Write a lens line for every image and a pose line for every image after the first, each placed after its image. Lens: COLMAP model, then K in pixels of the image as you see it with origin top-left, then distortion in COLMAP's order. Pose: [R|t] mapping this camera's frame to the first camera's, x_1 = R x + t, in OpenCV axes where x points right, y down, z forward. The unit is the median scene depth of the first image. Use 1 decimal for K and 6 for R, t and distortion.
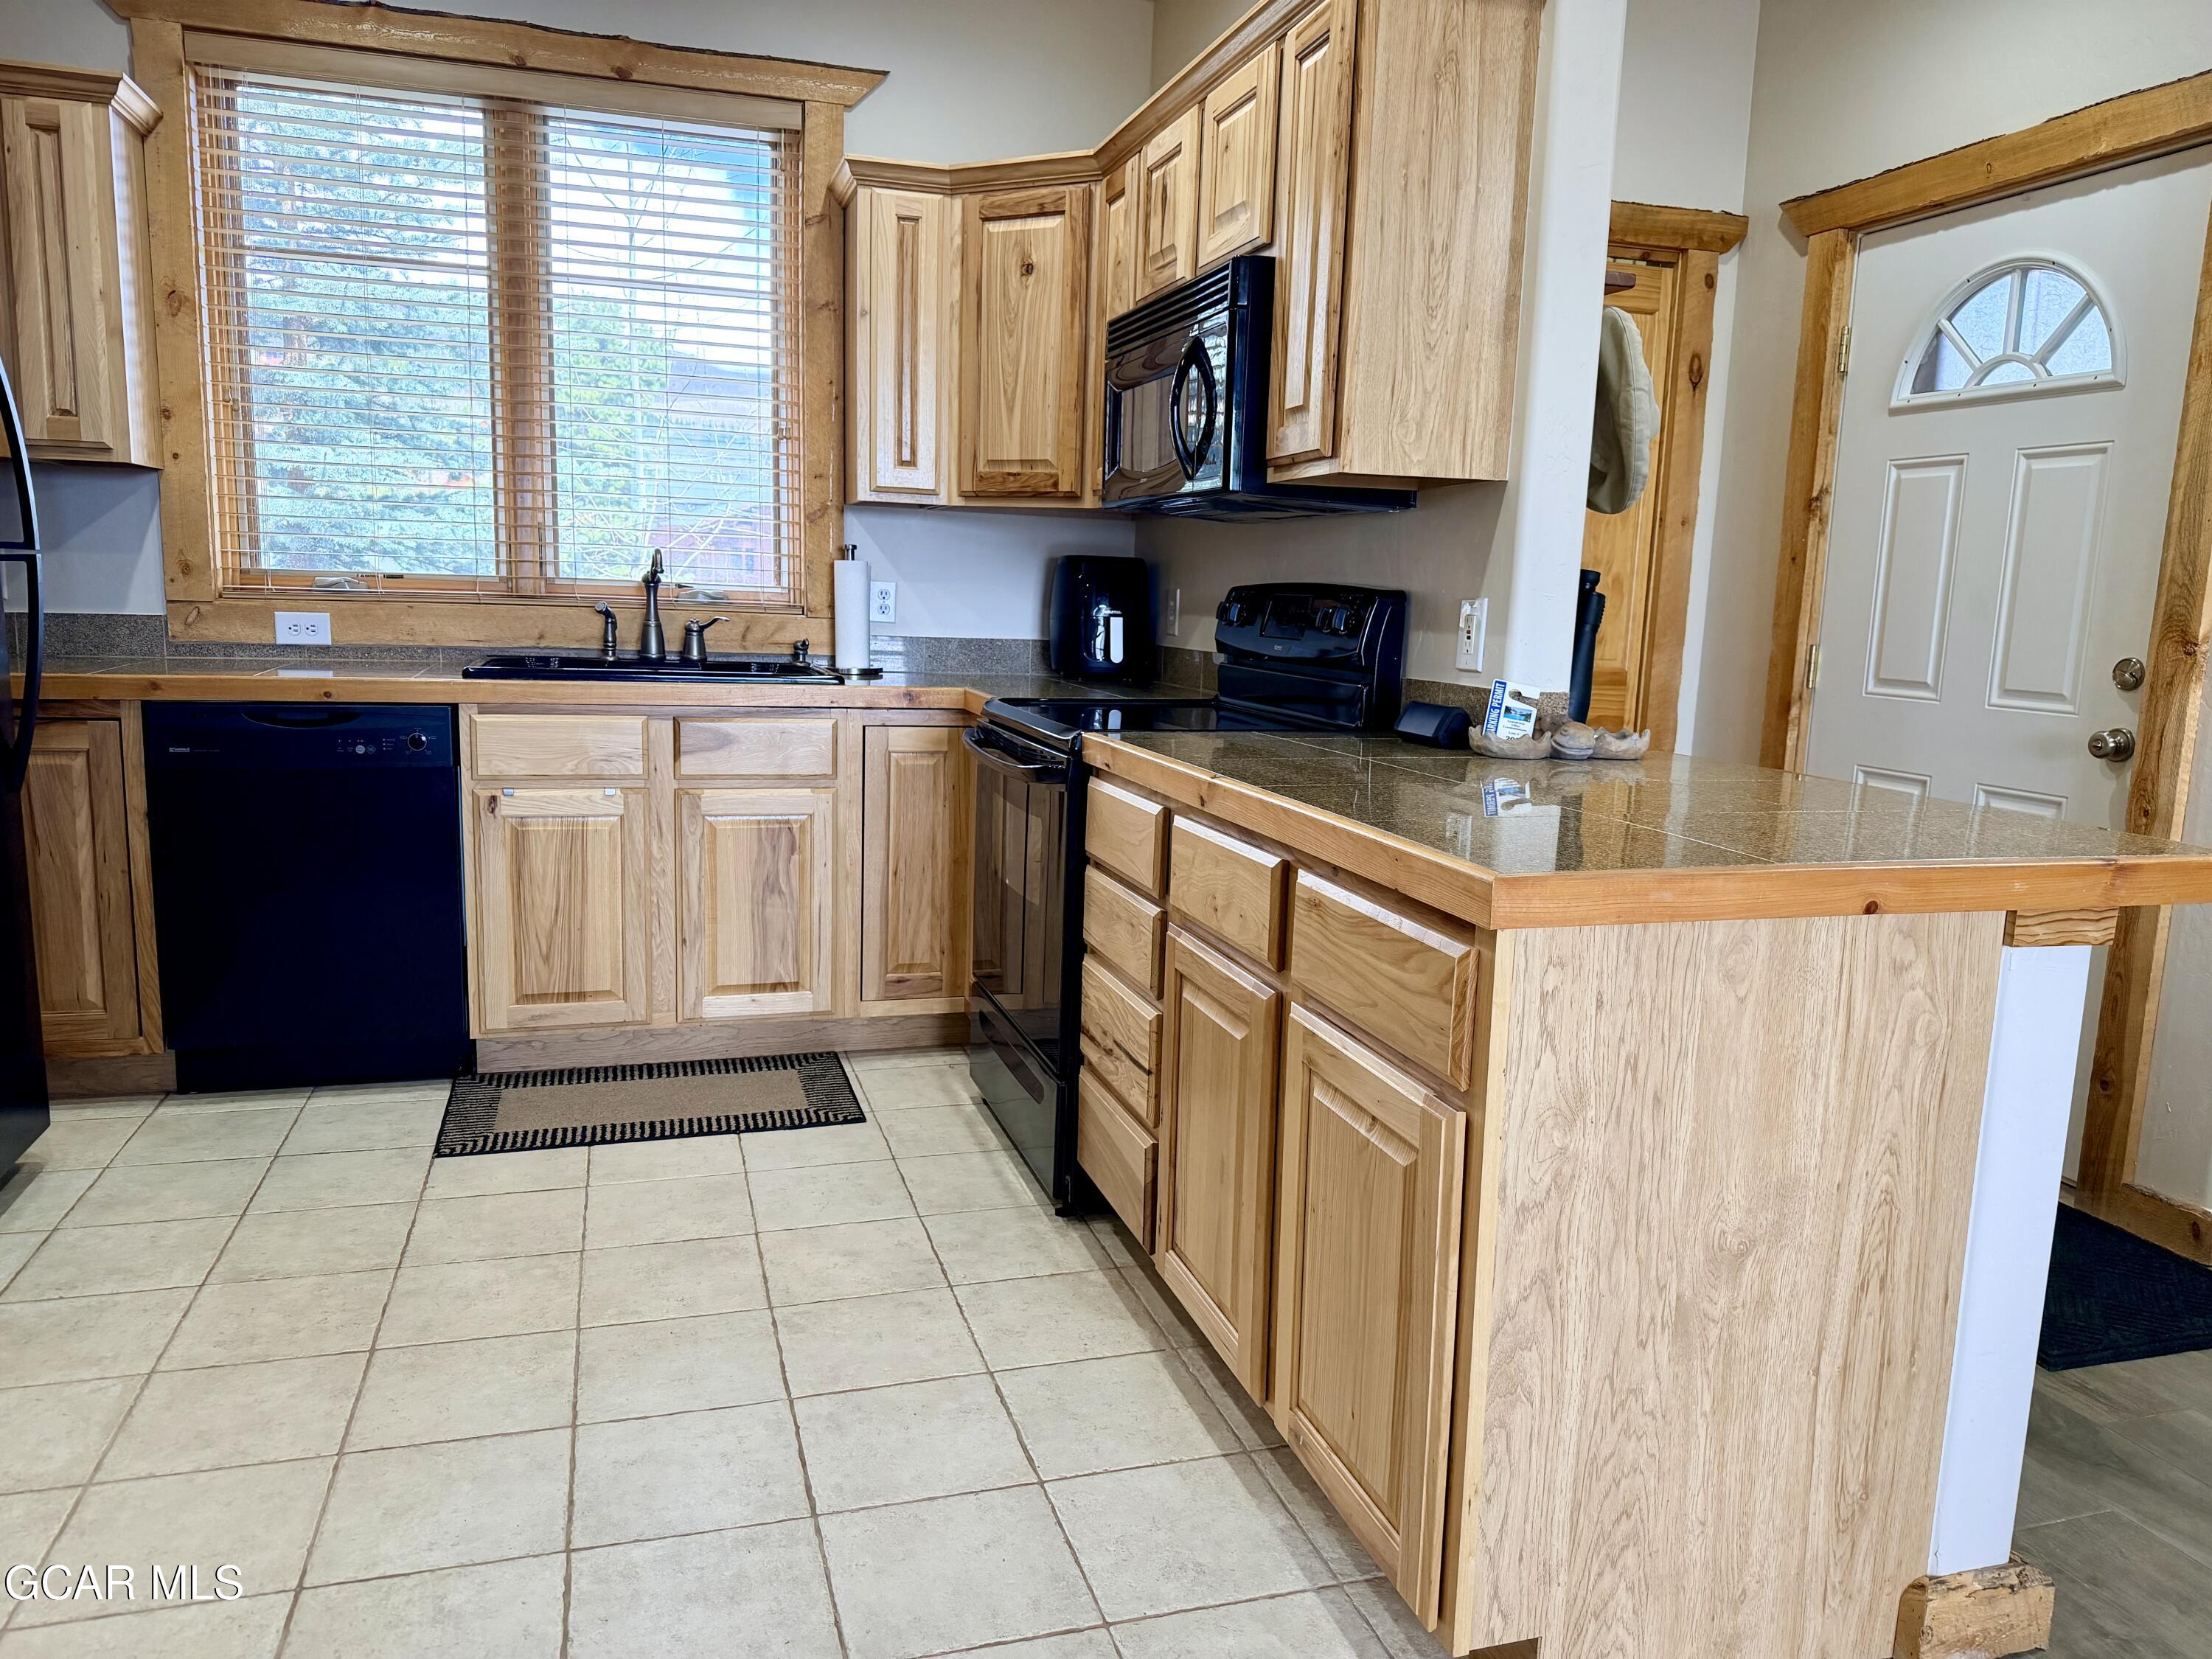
lens RADIAL K [[1552.0, 0, 1080.5], [0, 1552.0, 818.8], [0, 0, 1]] dist [0.060626, -0.077105]
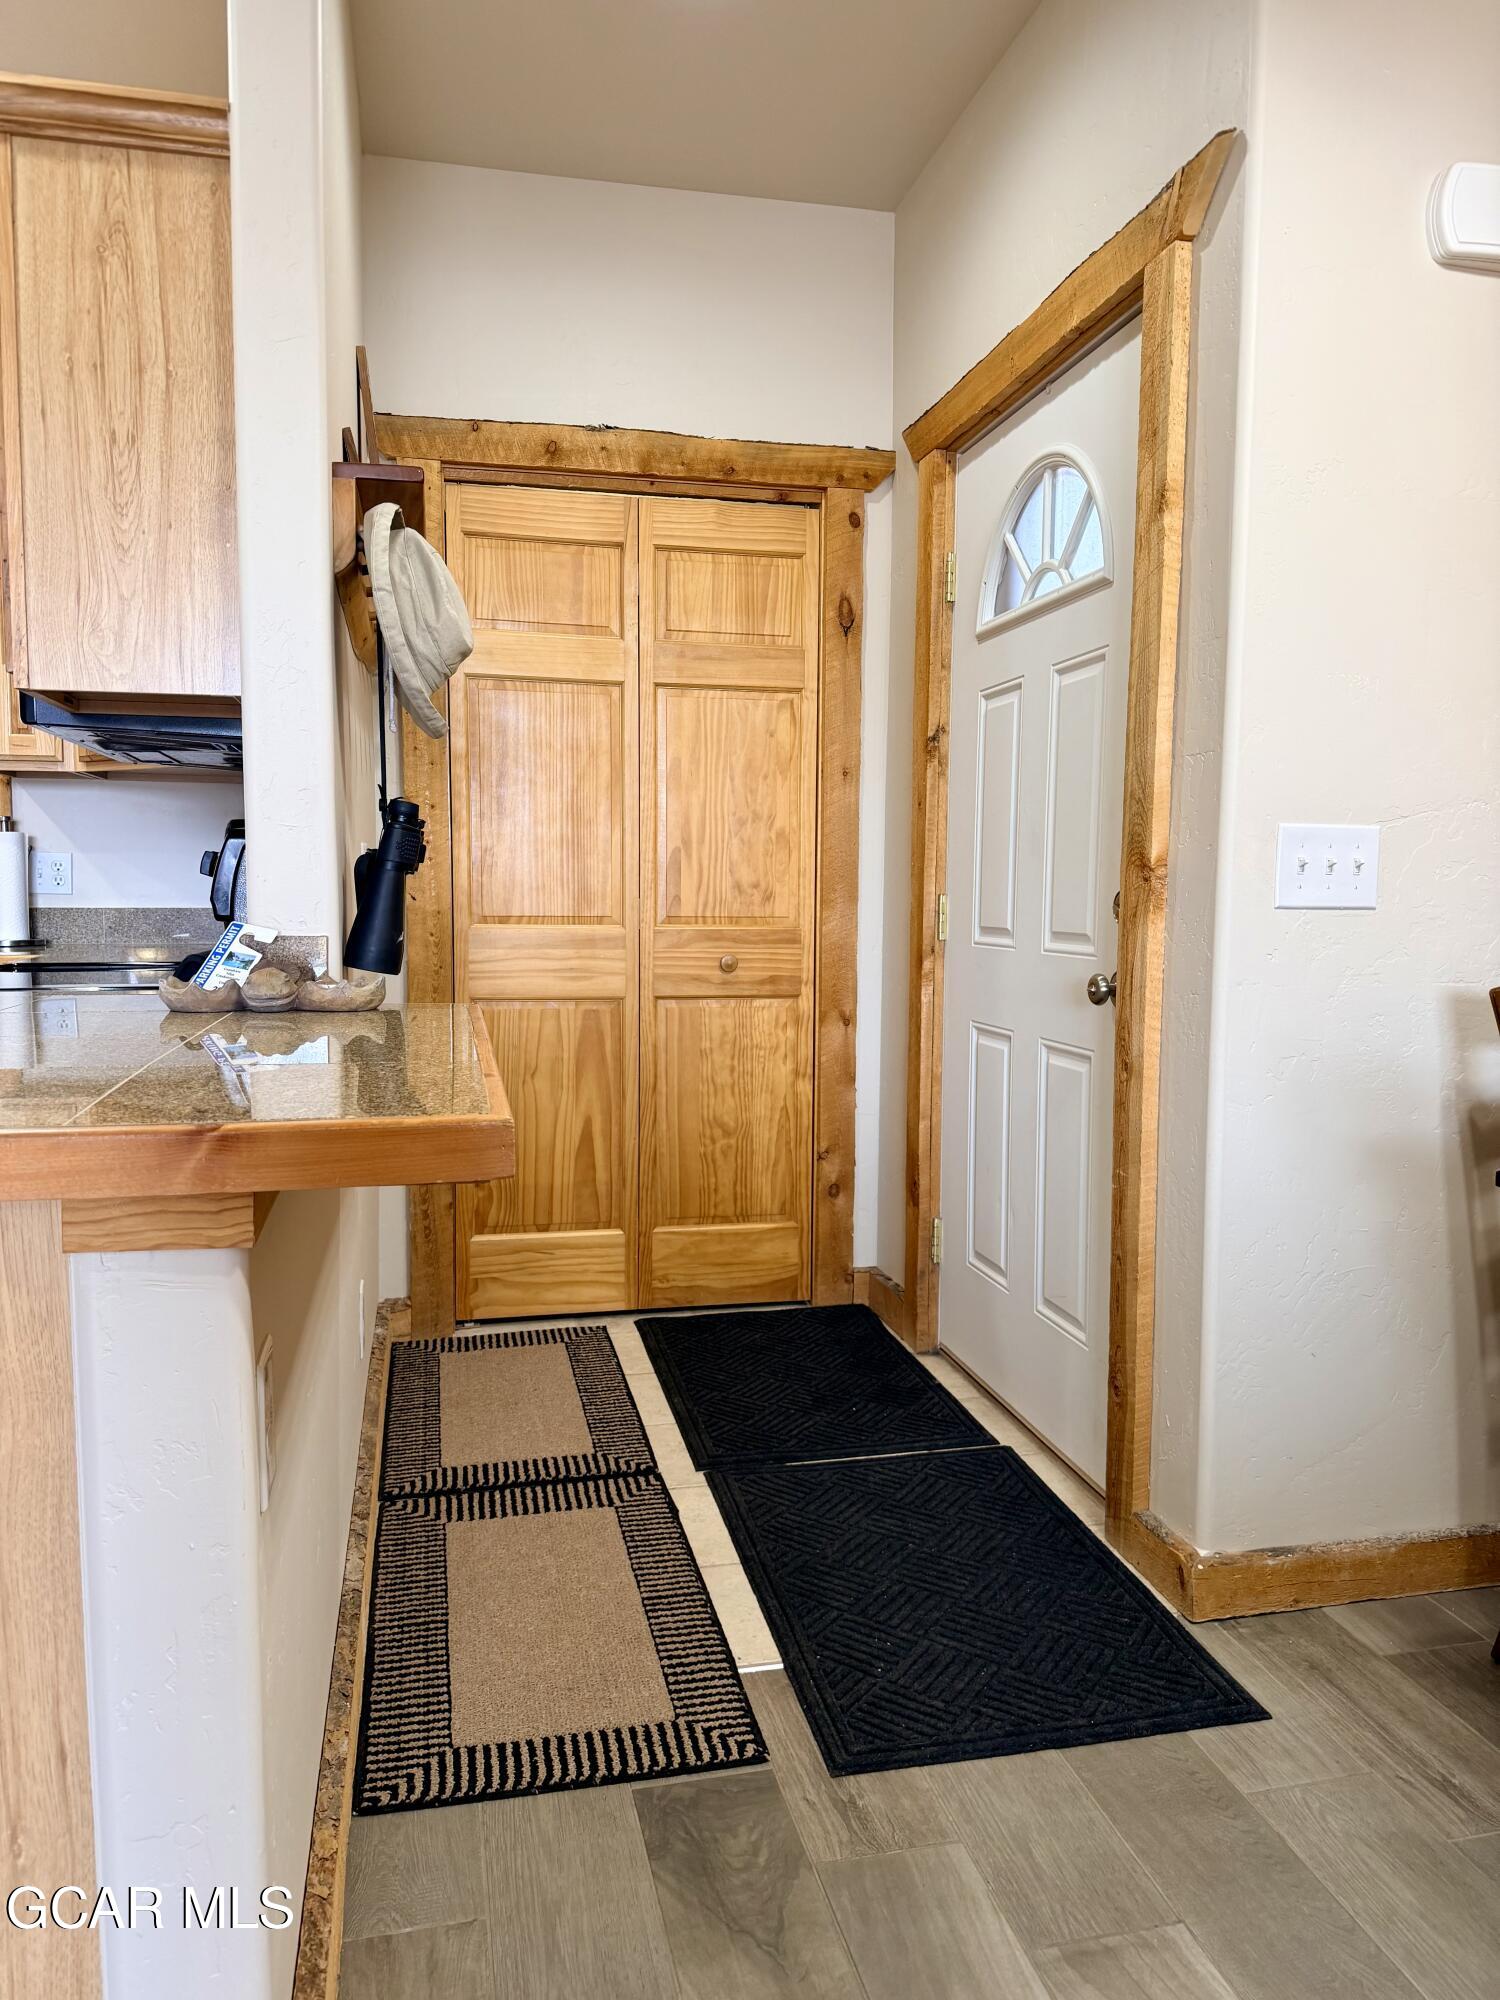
lens RADIAL K [[1403.3, 0, 725.3], [0, 1403.3, 994.9], [0, 0, 1]] dist [0.060626, -0.077105]
pose [[0.995613, -0.020747, -0.091243, 0.542238], [0.013954, 0.997126, -0.074470, 0.010862], [0.092526, 0.072870, 0.993040, 0.222293]]
